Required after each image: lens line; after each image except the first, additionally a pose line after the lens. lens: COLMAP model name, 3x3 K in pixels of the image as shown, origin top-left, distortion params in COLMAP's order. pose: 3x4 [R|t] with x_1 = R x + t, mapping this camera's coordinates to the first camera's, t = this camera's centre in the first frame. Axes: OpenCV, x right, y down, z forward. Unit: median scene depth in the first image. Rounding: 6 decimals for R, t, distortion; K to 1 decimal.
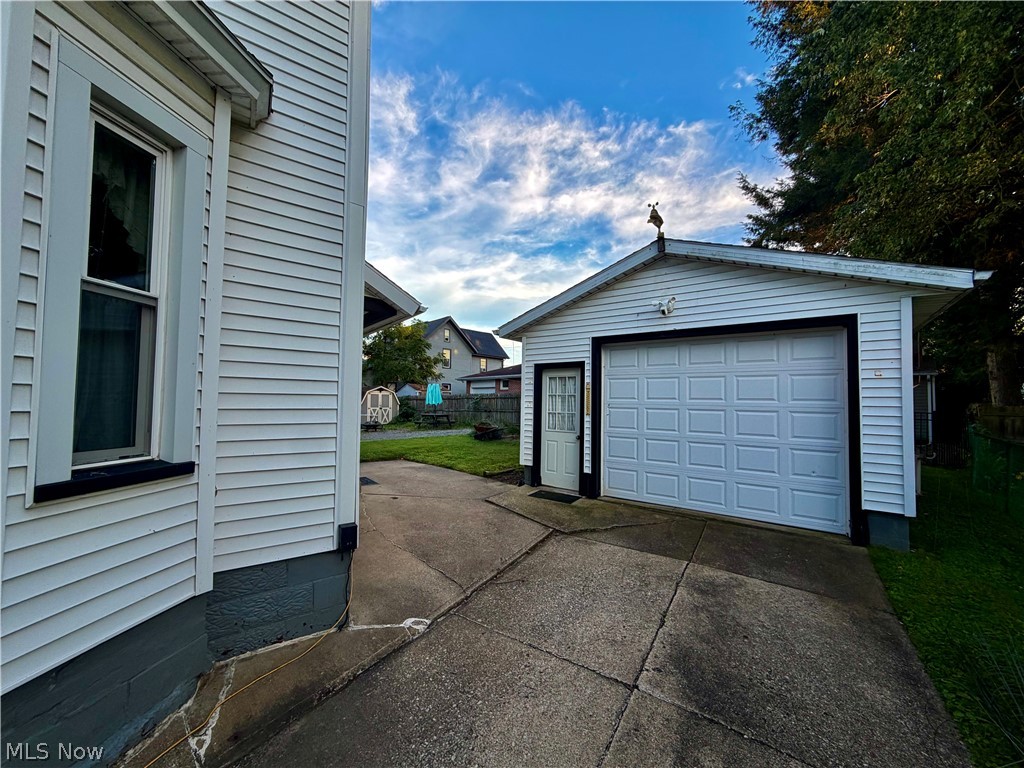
lens RADIAL K [[406.1, 0, 508.9], [0, 406.1, 382.3], [0, 0, 1]] dist [-0.002379, 0.001156]
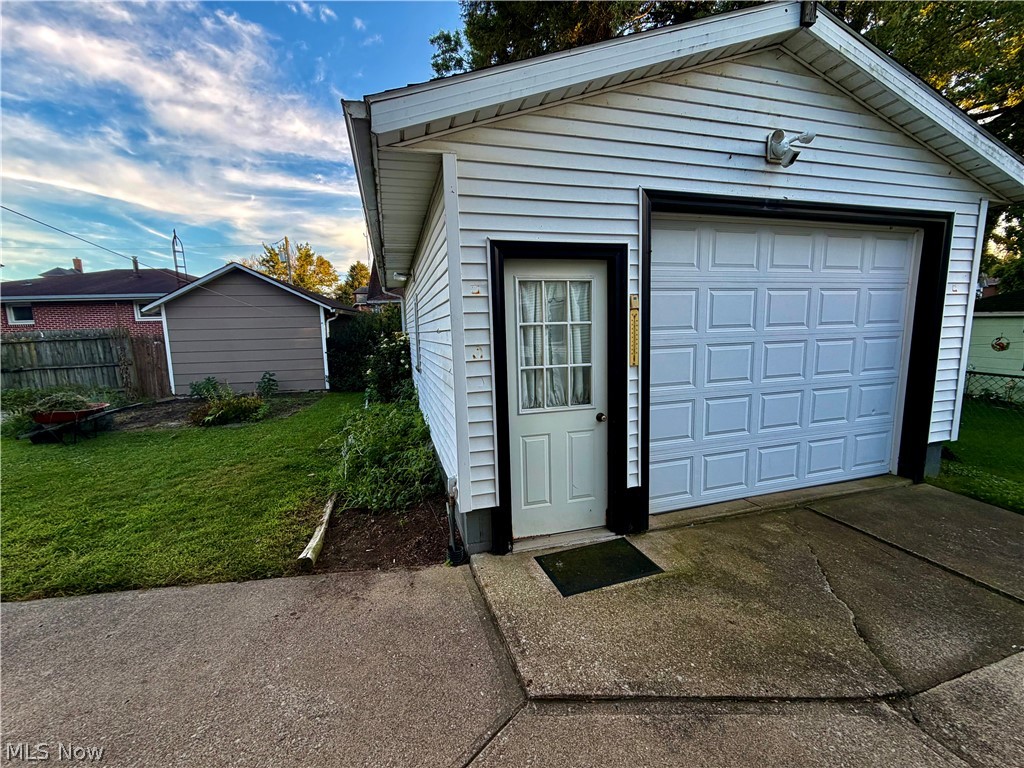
lens RADIAL K [[406.1, 0, 512.3], [0, 406.1, 385.4], [0, 0, 1]] dist [-0.002379, 0.001156]
pose [[0.605895, -0.133087, 0.784334, -0.253943], [0.003289, 0.986318, 0.164820, 0.025029], [-0.795538, -0.097284, 0.598043, 0.837791]]
